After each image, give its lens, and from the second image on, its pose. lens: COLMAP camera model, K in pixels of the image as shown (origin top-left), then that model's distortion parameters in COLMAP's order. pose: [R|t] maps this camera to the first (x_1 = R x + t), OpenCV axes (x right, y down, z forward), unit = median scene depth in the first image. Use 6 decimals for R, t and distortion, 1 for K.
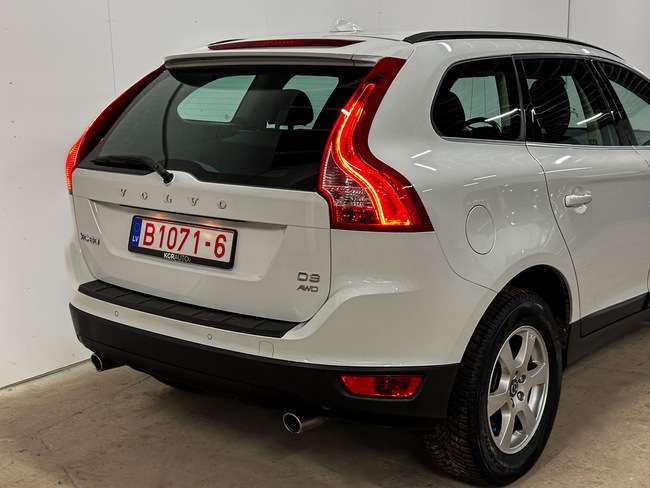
lens RADIAL K [[1009.0, 0, 328.3], [0, 1009.0, 229.9], [0, 0, 1]] dist [0.033148, 0.000000]
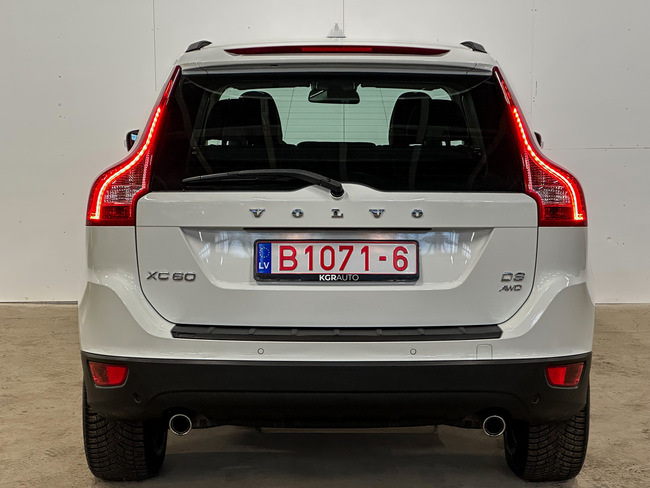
lens RADIAL K [[1480.5, 0, 327.2], [0, 1480.5, 239.7], [0, 0, 1]] dist [0.105651, 0.000000]
pose [[0.758741, -0.063493, 0.648291, -1.054835], [0.098951, 0.994923, -0.018367, 0.016636], [-0.643833, 0.078085, 0.761171, -0.032436]]
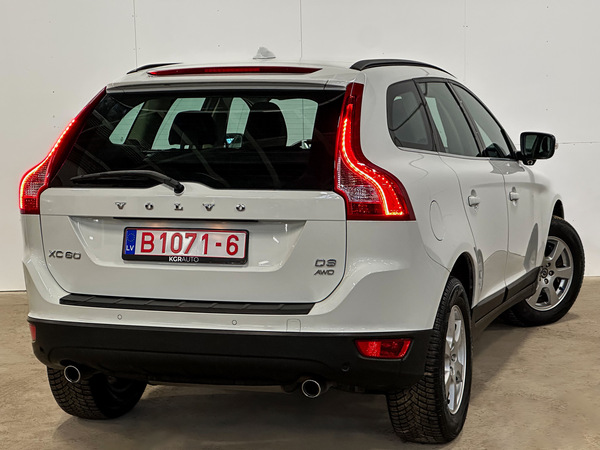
lens RADIAL K [[1366.6, 0, 302.2], [0, 1366.6, 221.5], [0, 0, 1]] dist [0.105651, 0.000000]
pose [[0.931320, -0.045960, 0.361291, -0.586660], [0.068658, 0.996375, -0.050234, 0.071907], [-0.357672, 0.071589, 0.931099, -0.481851]]
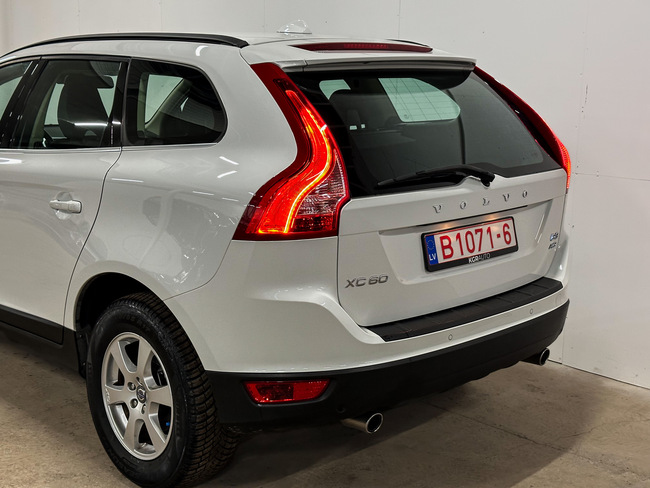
lens RADIAL K [[922.8, 0, 321.9], [0, 922.8, 257.4], [0, 0, 1]] dist [0.120252, 0.000000]
pose [[0.091987, -0.203636, 0.974716, -1.102204], [0.157493, 0.969520, 0.187688, -0.178657], [-0.983226, 0.136246, 0.121255, 1.058934]]
